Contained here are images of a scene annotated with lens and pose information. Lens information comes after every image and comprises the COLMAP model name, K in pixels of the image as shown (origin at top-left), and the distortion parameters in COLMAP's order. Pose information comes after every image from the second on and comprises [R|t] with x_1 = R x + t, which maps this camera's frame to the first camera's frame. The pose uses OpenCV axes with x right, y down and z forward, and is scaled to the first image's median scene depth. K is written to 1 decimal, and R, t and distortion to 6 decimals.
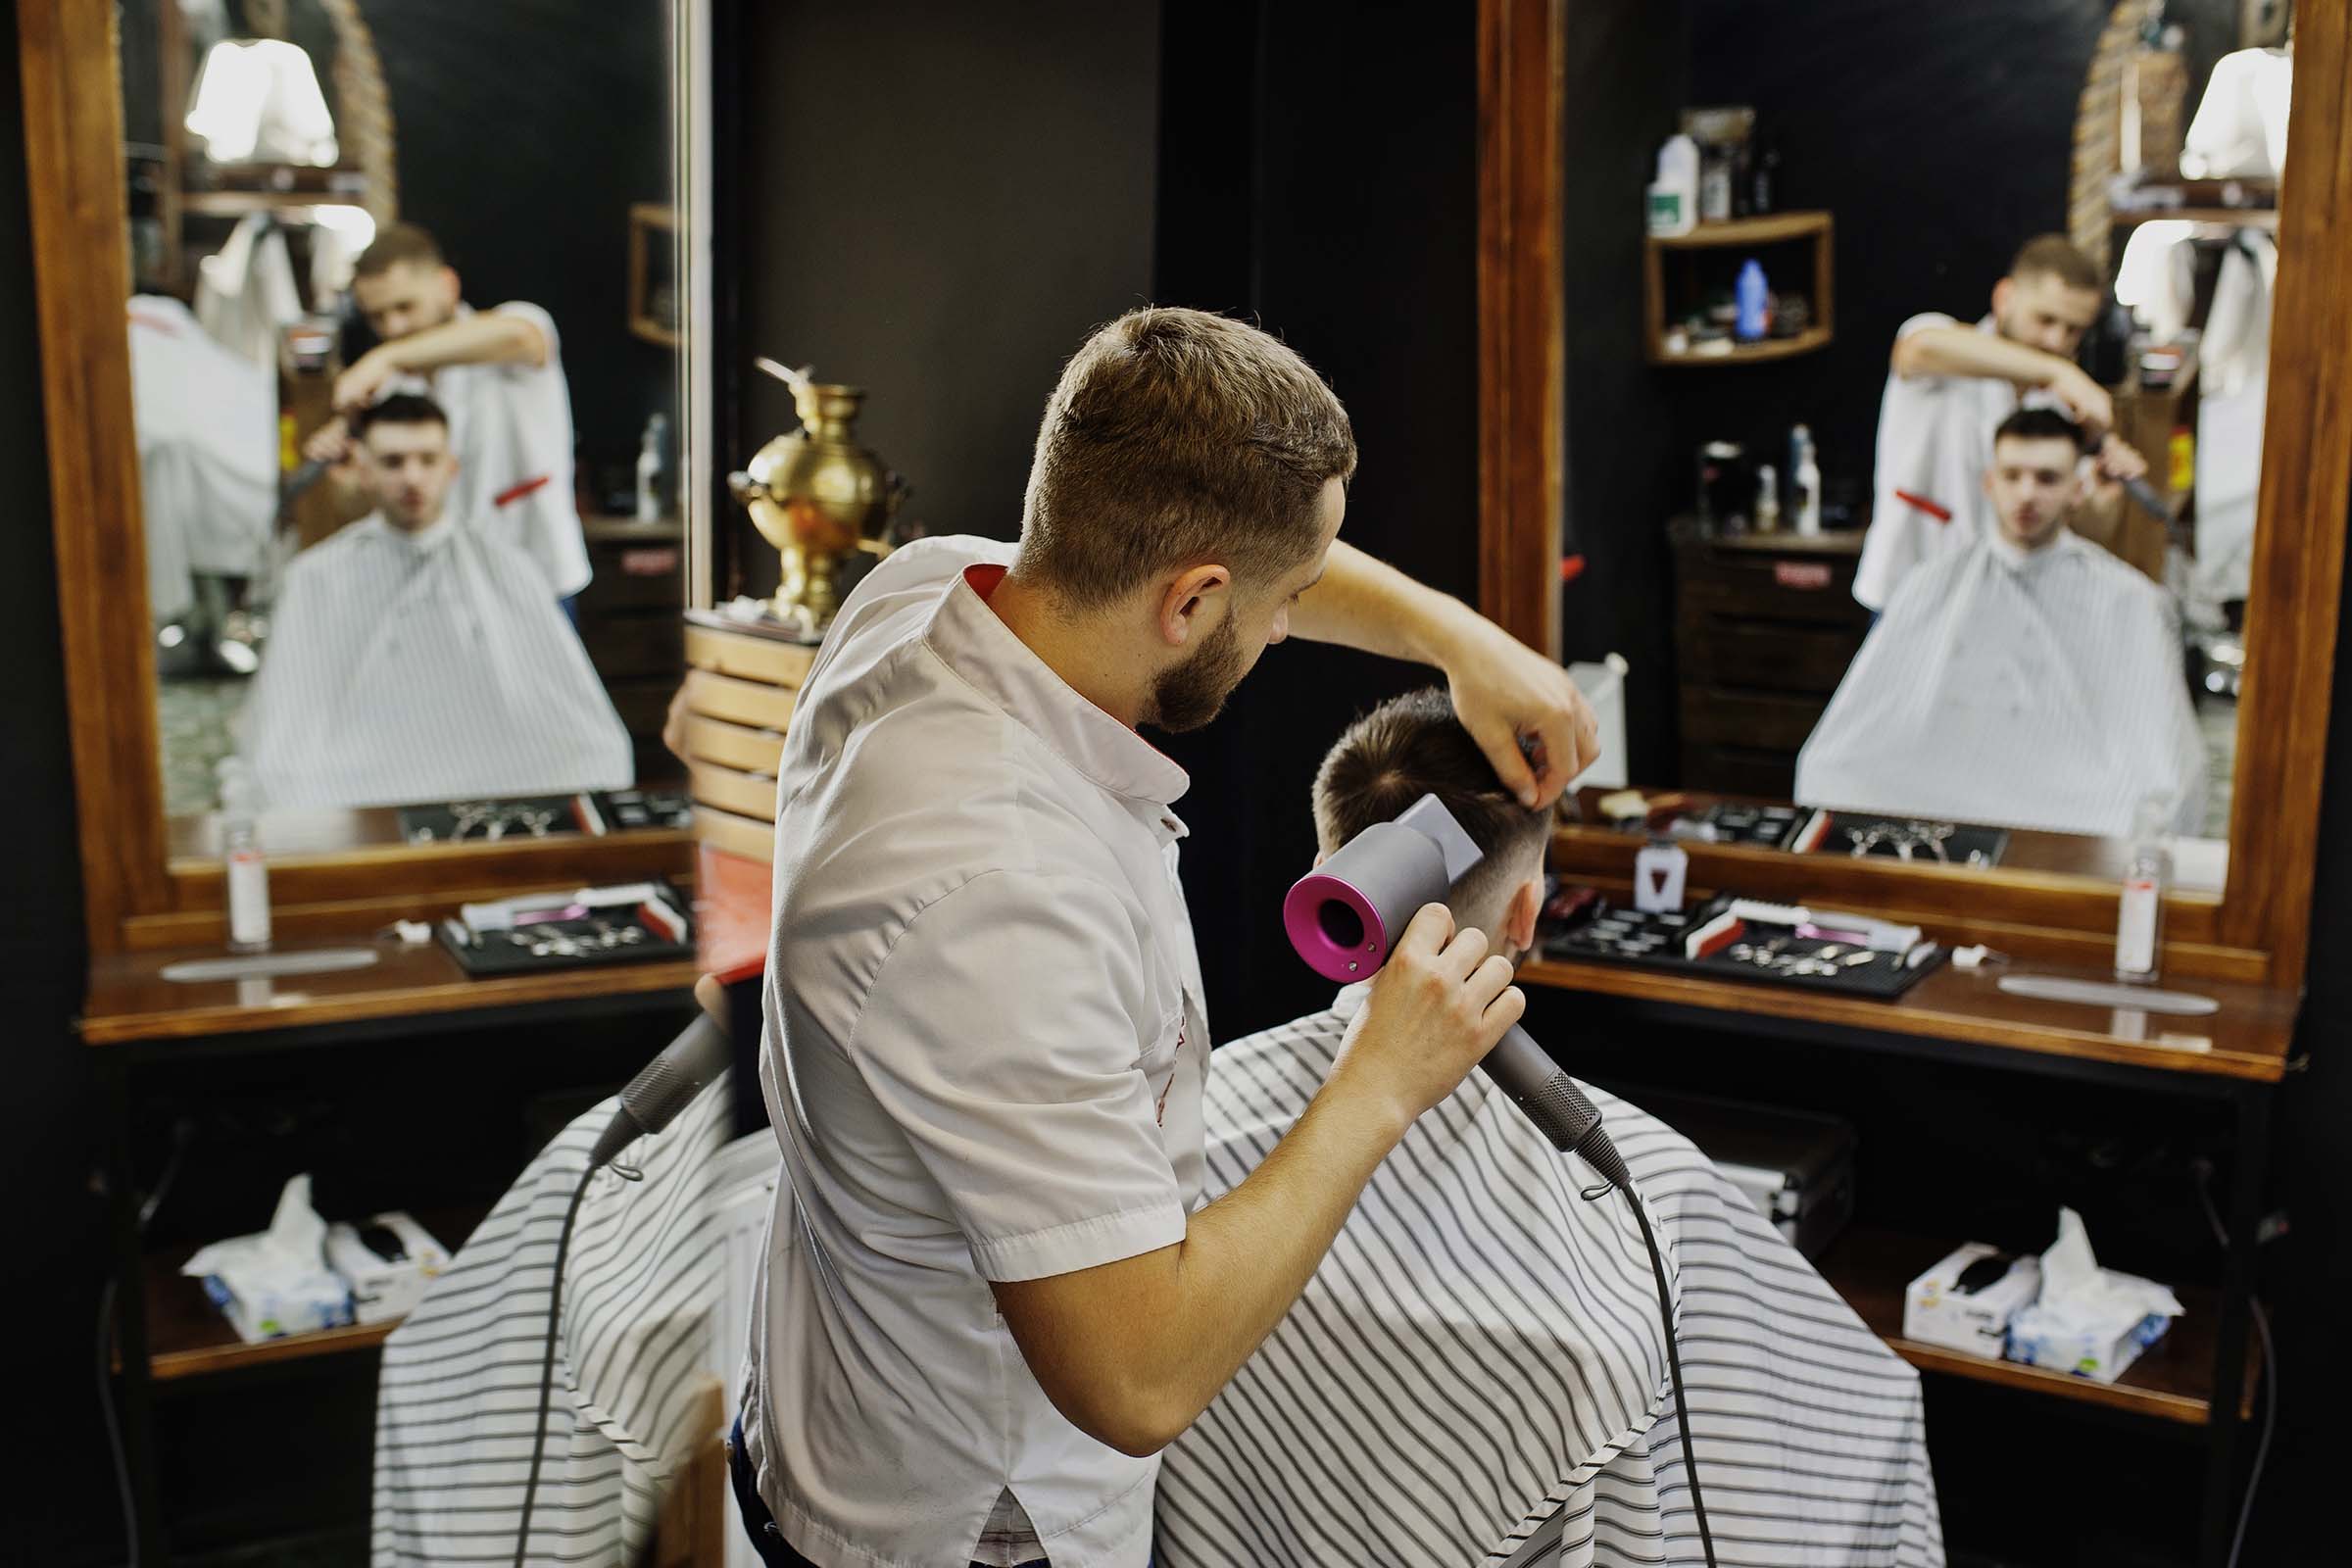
lens RADIAL K [[2252.6, 0, 1176.0], [0, 2252.6, 784.0], [0, 0, 1]] dist [0.001035, -0.340477]
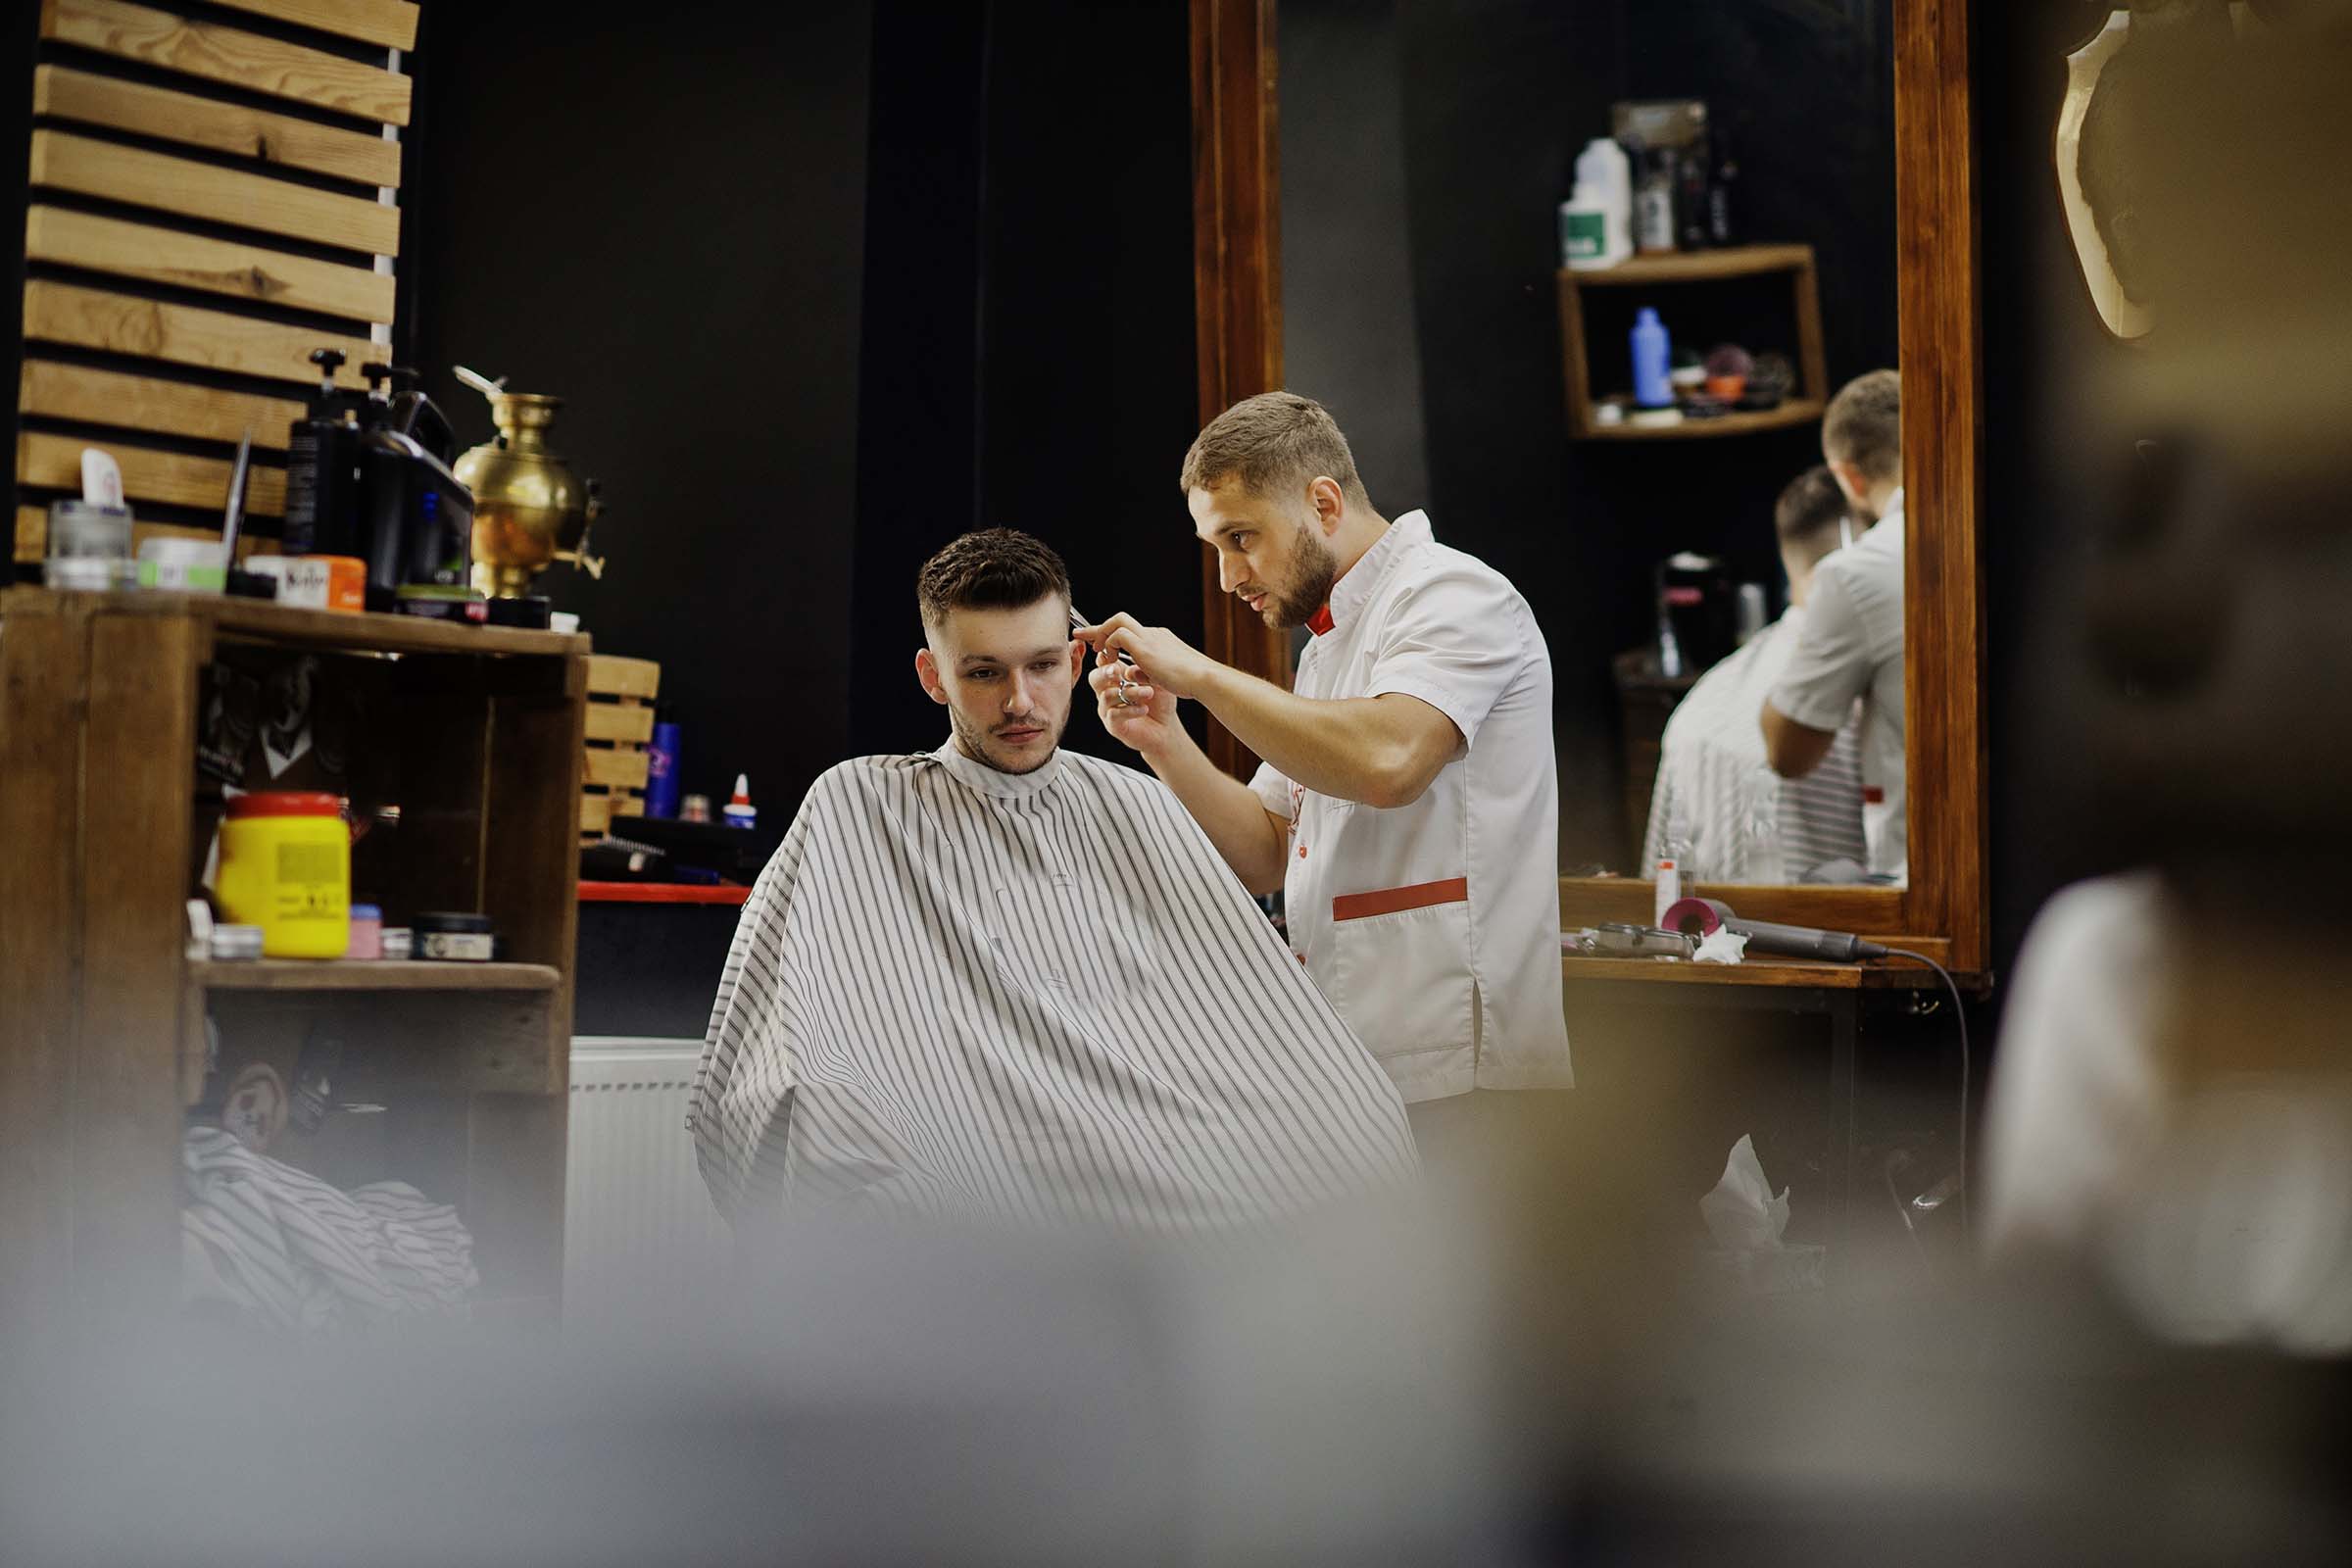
lens RADIAL K [[5741.6, 0, 1176.0], [0, 5741.6, 784.0], [0, 0, 1]] dist [-0.857001, -0.163943]
pose [[0.999626, 0.009626, 0.025610, 0.065564], [-0.005491, 0.987599, -0.156900, 0.370737], [-0.026803, 0.156700, 0.987282, -1.391851]]
